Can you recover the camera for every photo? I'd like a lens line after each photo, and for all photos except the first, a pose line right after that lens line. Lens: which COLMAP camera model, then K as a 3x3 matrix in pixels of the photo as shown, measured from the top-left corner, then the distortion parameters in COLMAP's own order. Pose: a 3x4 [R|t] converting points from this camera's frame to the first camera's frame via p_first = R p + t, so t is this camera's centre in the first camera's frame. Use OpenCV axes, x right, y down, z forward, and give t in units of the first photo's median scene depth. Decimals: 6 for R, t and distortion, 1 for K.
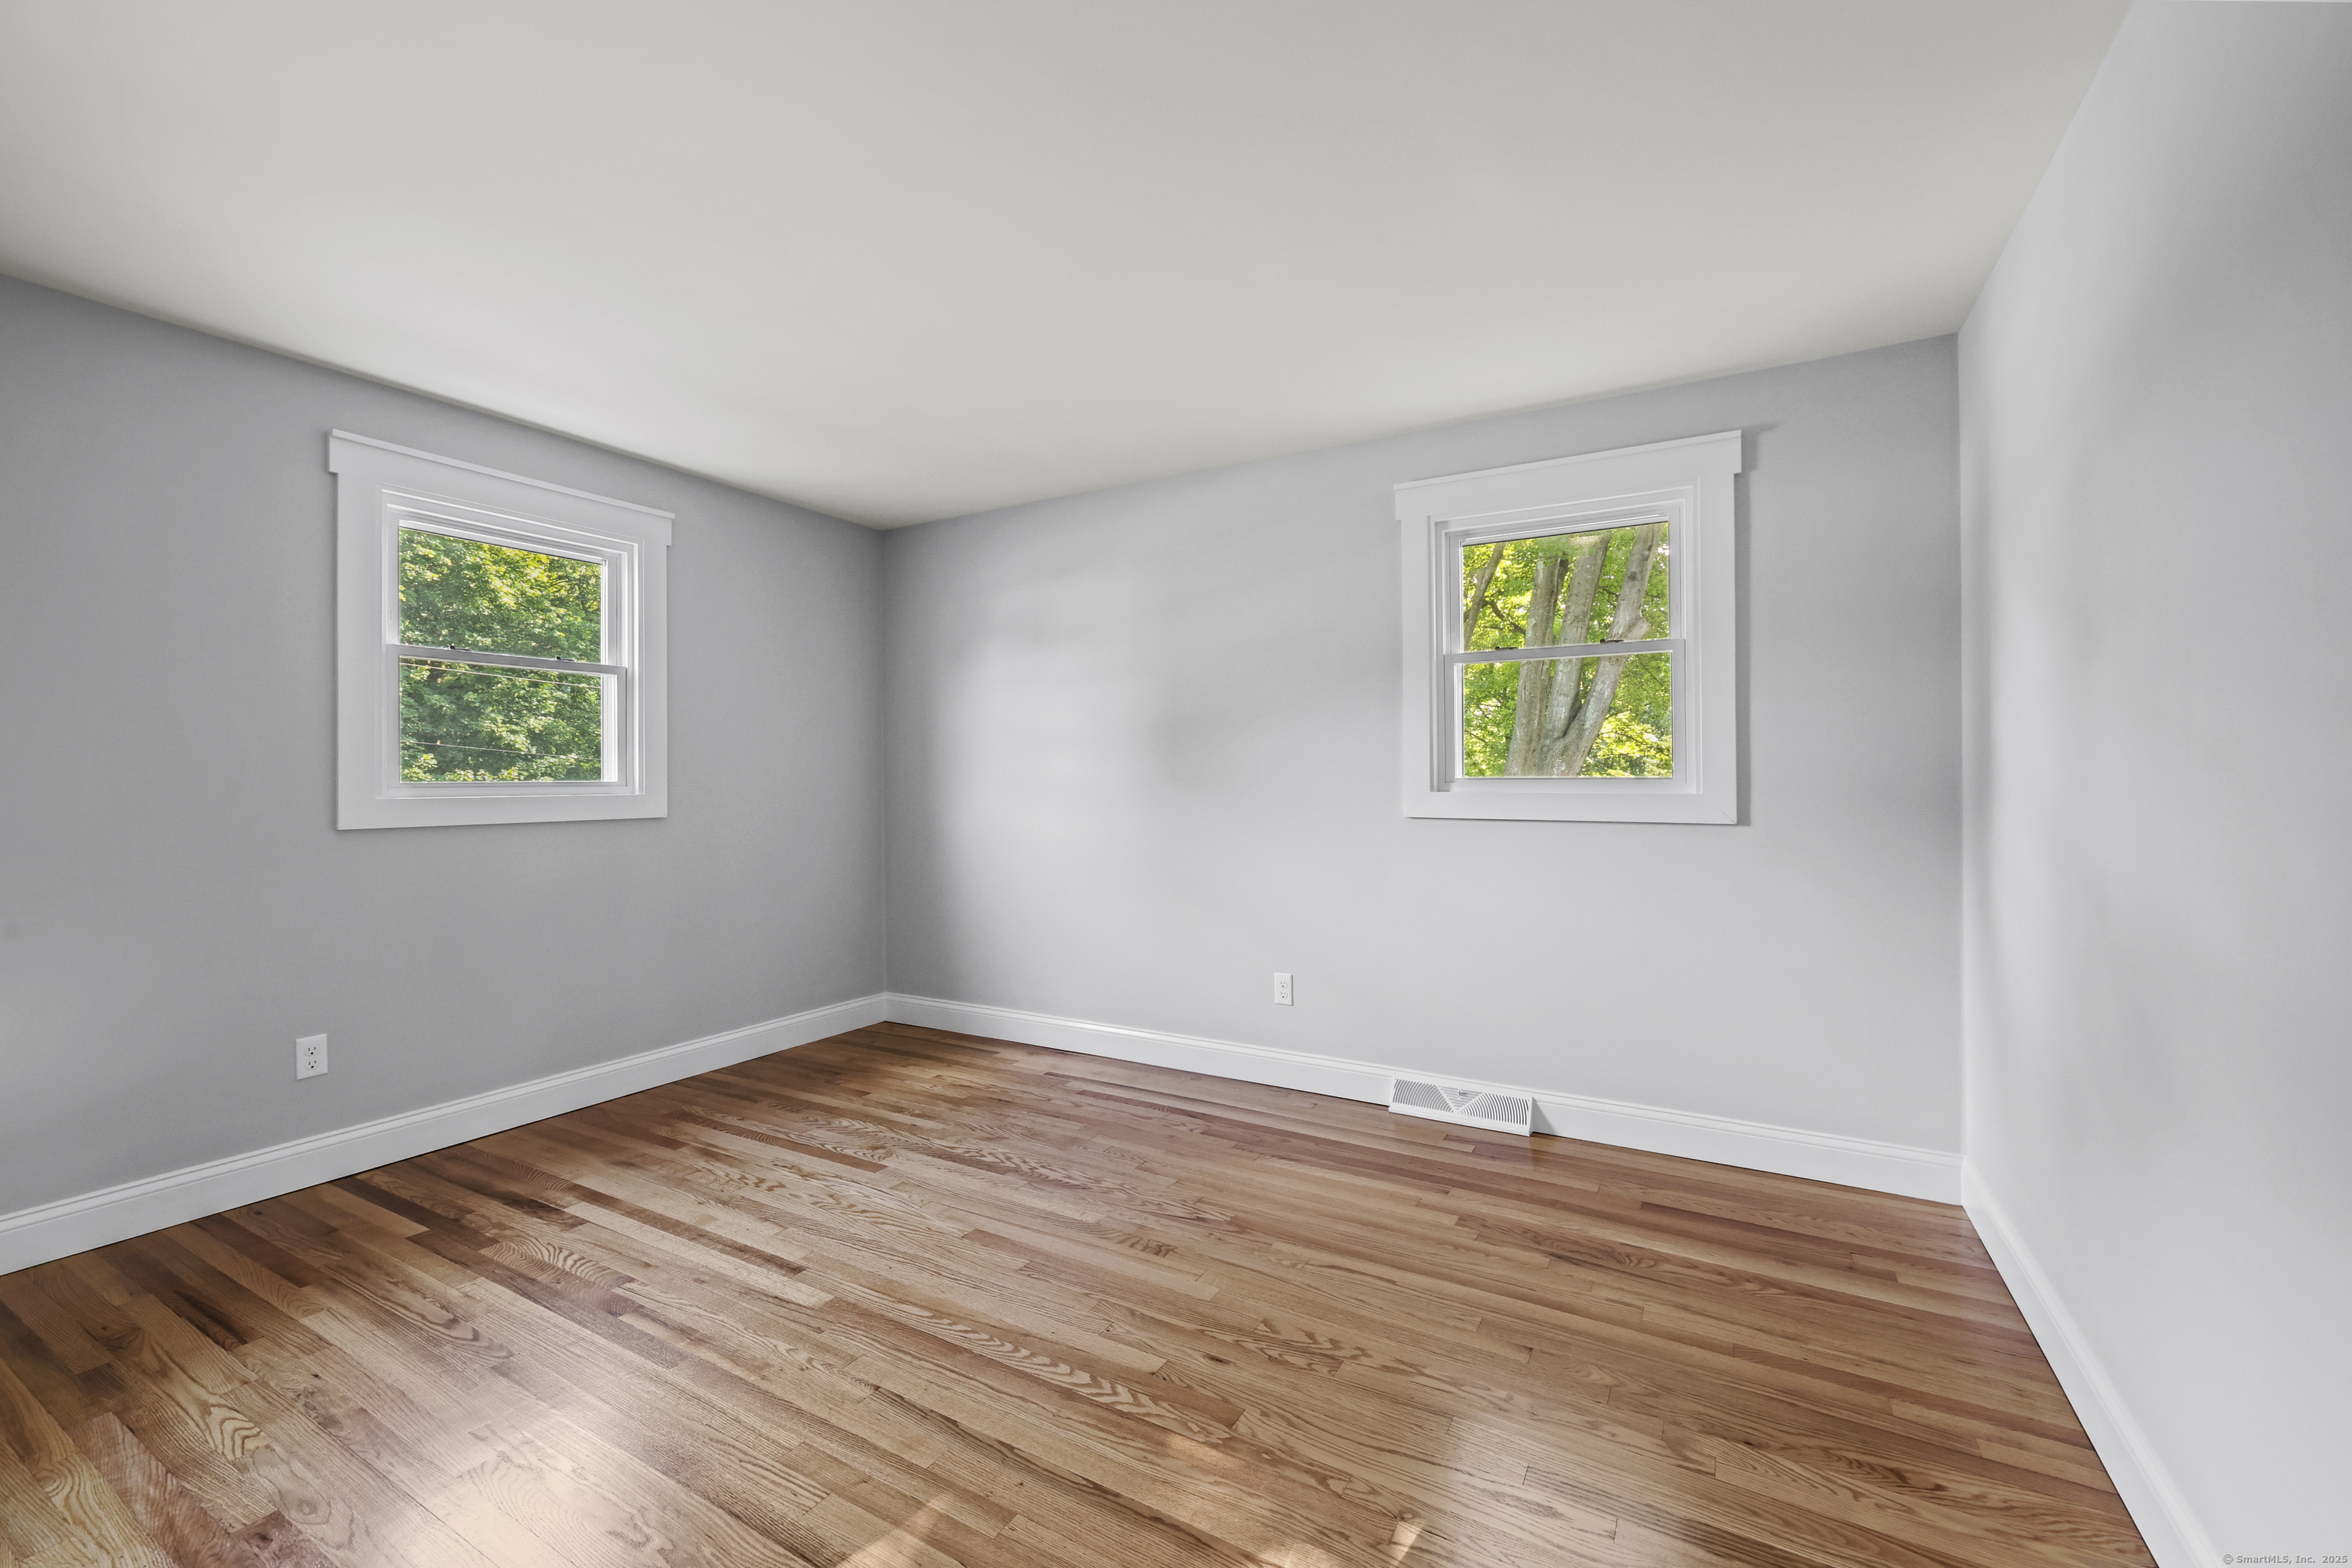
lens RADIAL K [[966.2, 0, 1176.8], [0, 966.2, 769.7], [0, 0, 1]] dist [0.001338, 0.000316]
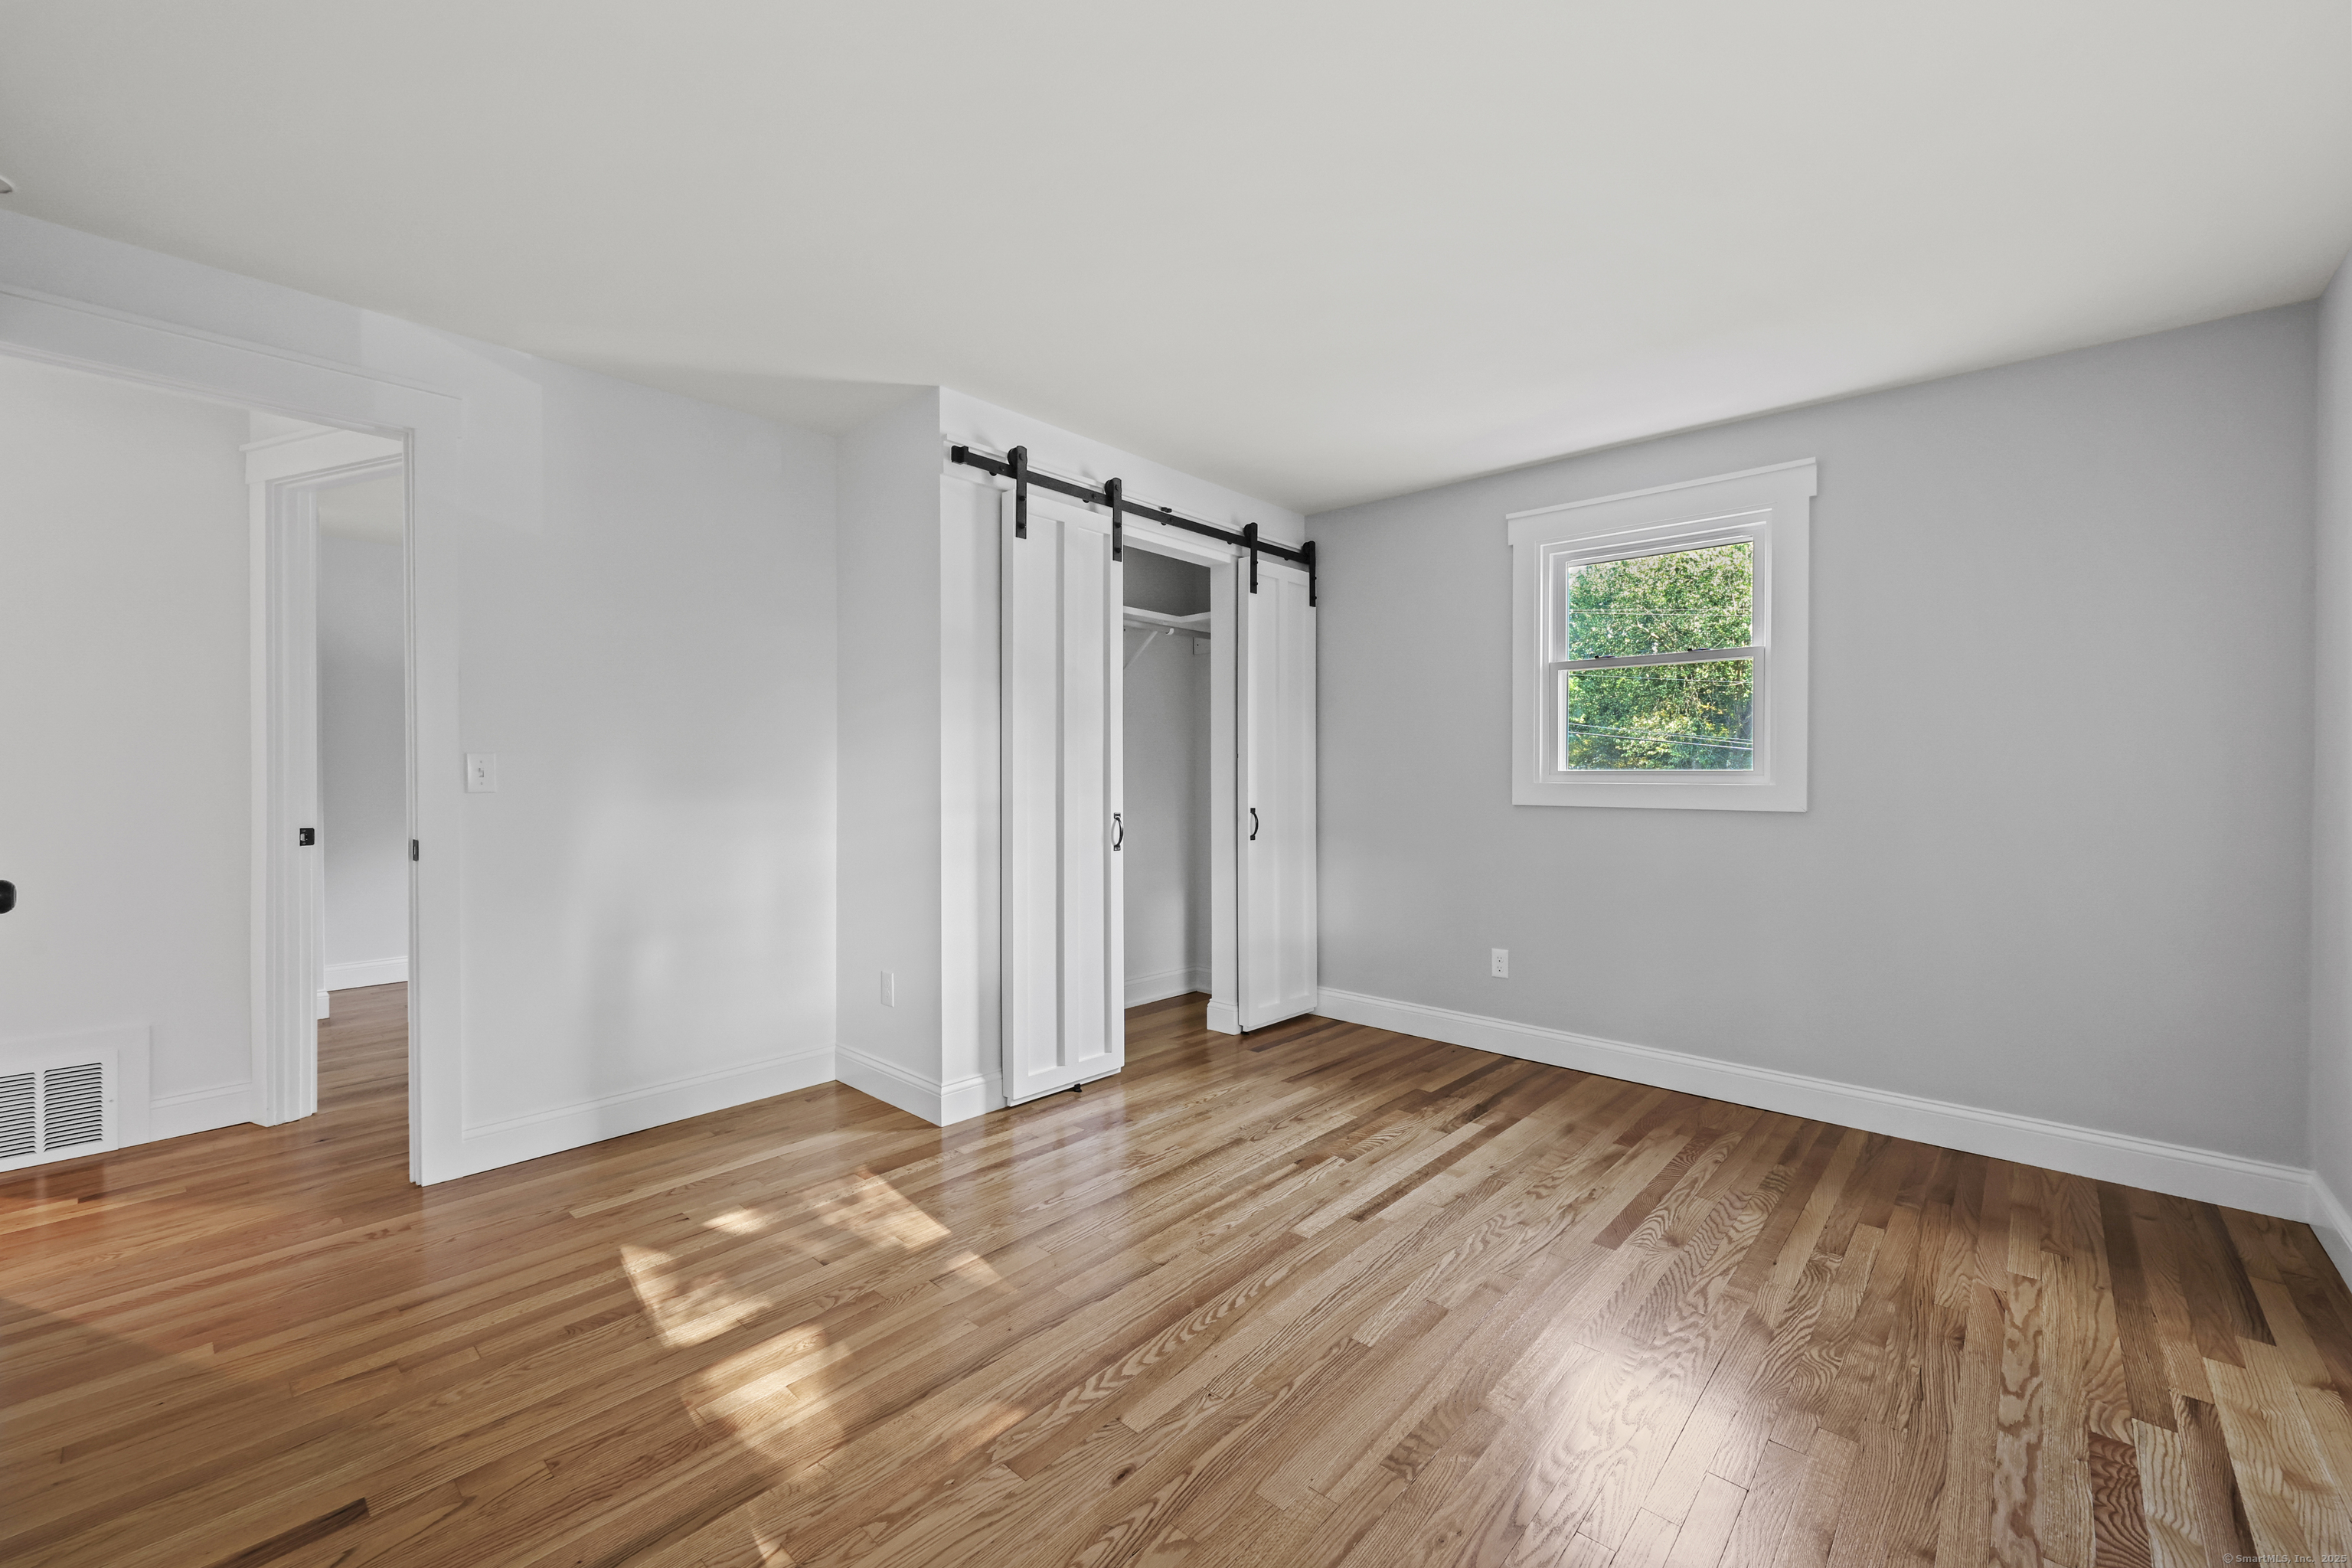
lens RADIAL K [[946.1, 0, 1184.2], [0, 946.1, 783.0], [0, 0, 1]] dist [0.001499, 0.000185]
pose [[-0.214427, 0.015012, -0.976625, 0.590516], [0.009485, 0.999867, 0.013287, 0.009557], [0.976694, -0.006414, -0.214541, 0.898104]]
